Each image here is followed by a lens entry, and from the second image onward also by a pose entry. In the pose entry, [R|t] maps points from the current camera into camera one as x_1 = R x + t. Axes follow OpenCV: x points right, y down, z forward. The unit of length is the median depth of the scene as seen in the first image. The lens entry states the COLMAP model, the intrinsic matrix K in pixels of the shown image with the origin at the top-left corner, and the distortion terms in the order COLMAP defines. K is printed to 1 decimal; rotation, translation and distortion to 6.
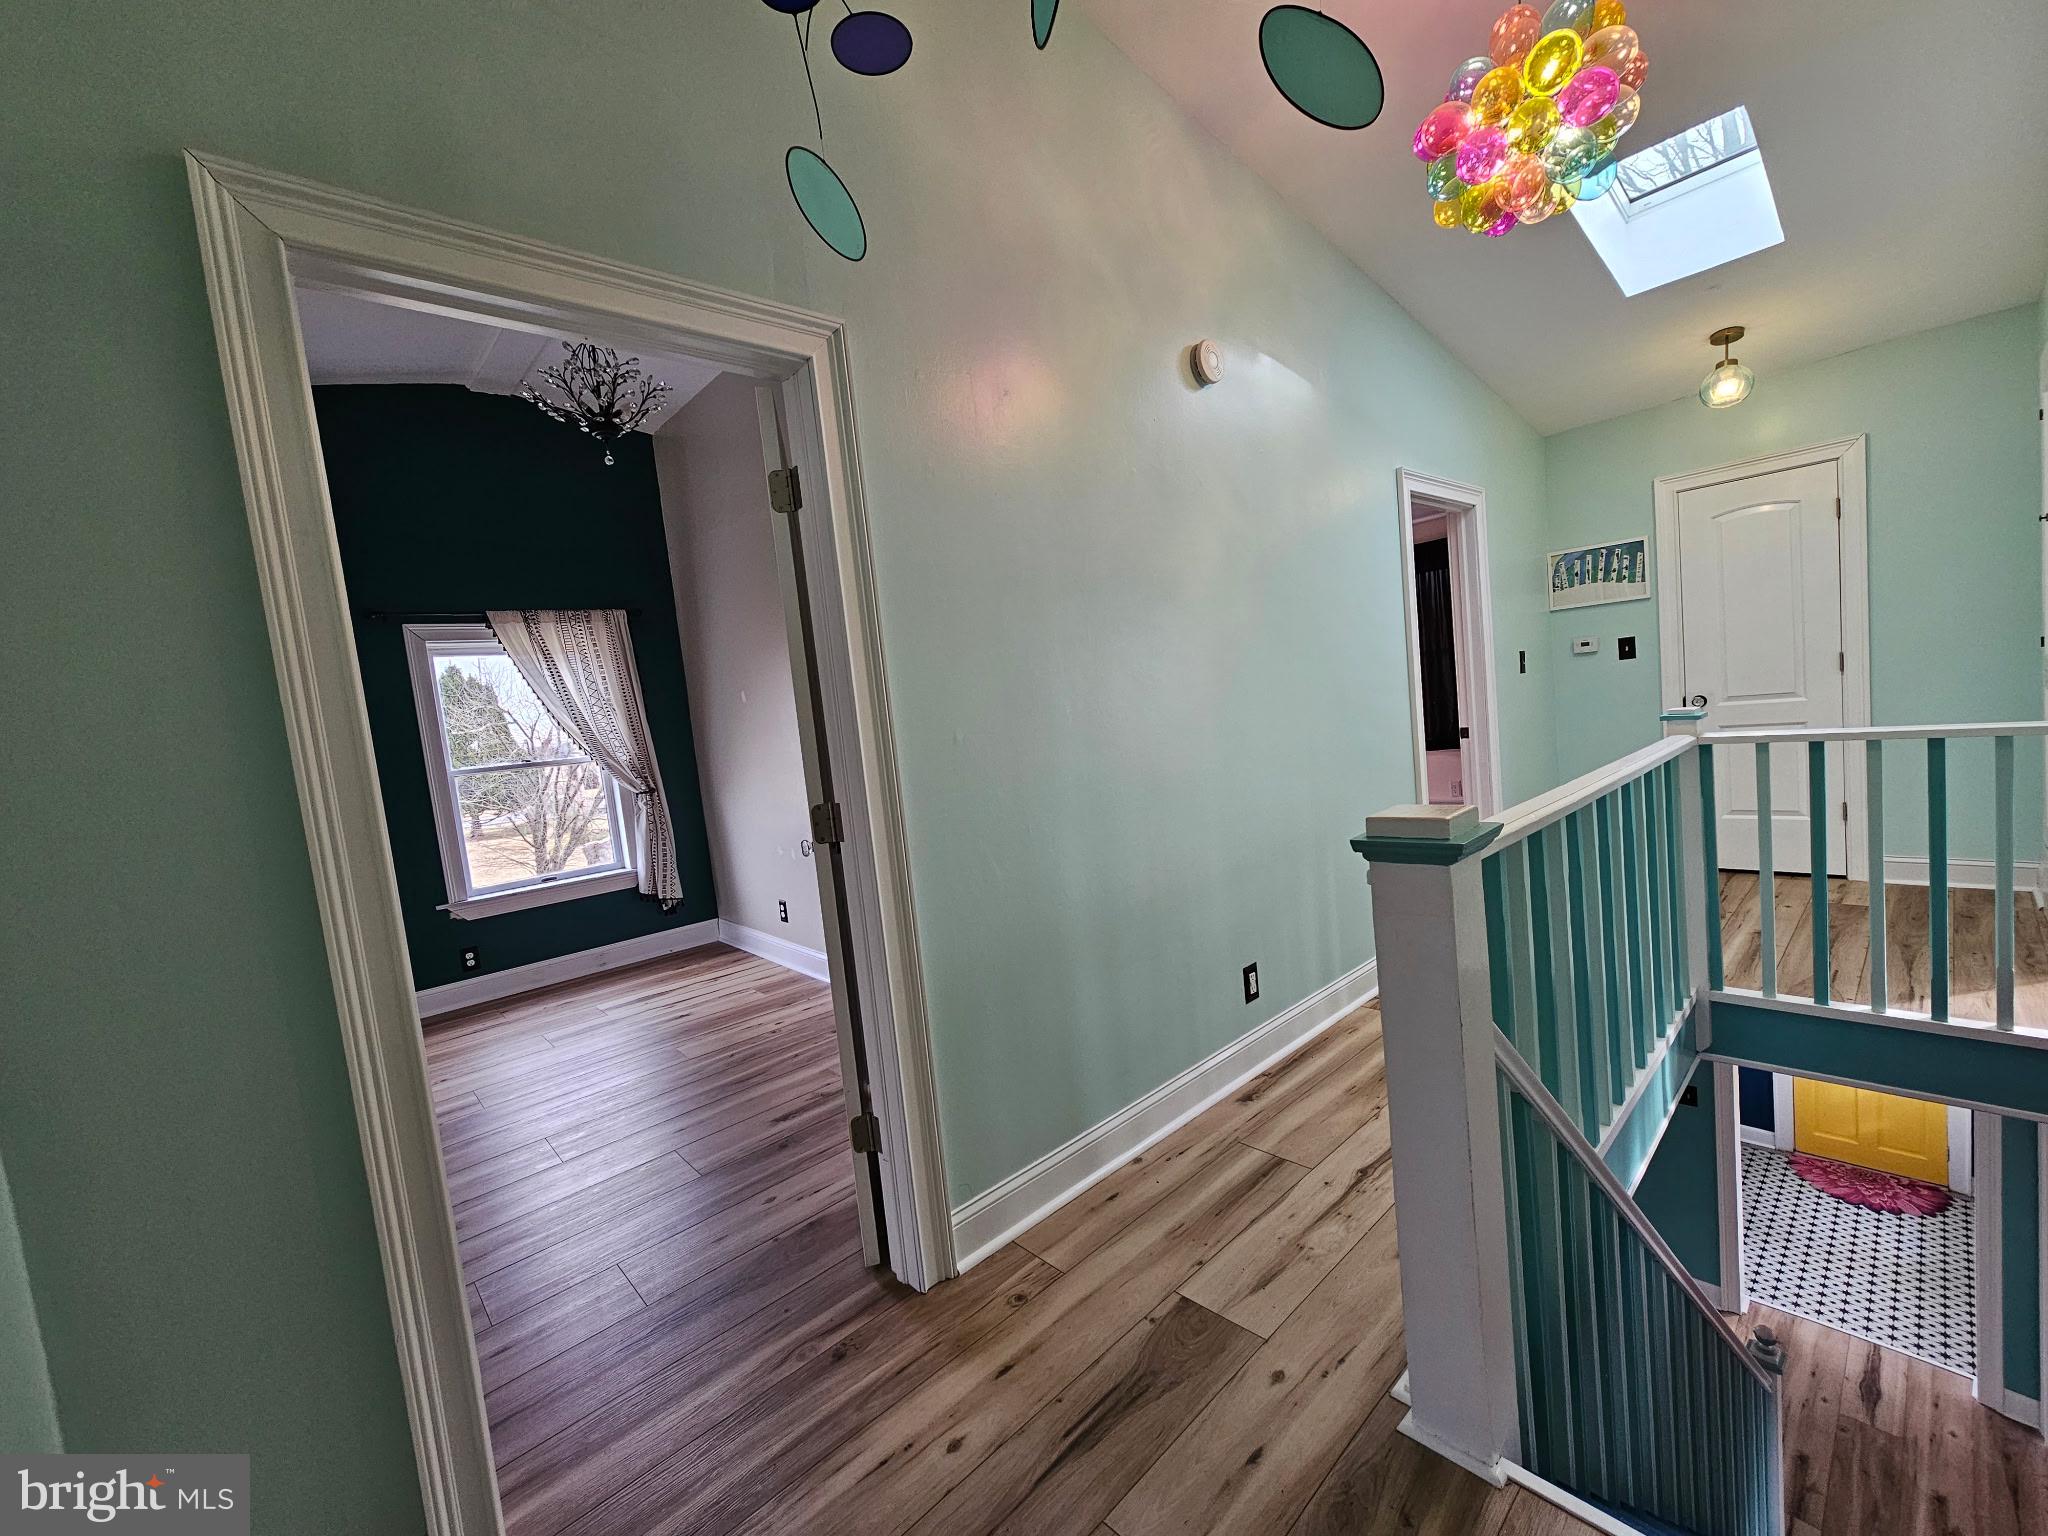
lens RADIAL K [[836.2, 0, 1017.1], [0, 836.2, 775.7], [0, 0, 1]] dist [0.004732, -0.000269]
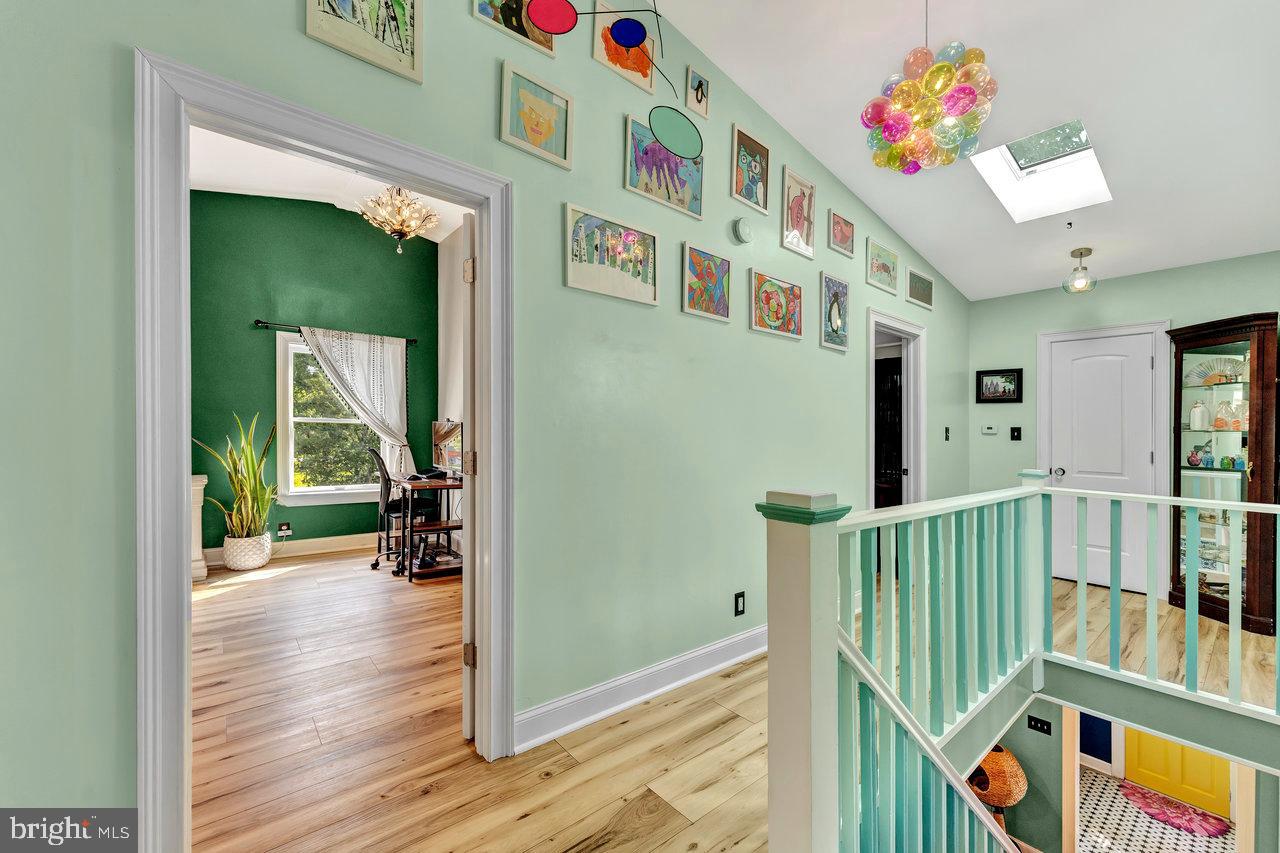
lens RADIAL K [[506.8, 0, 645.0], [0, 506.8, 435.3], [0, 0, 1]] dist [0.002057, 0.001113]
pose [[0.991863, 0.118033, -0.047700, 0.126213], [-0.121479, 0.989579, -0.077311, 0.027934], [0.038078, 0.082476, 0.995865, -0.009930]]
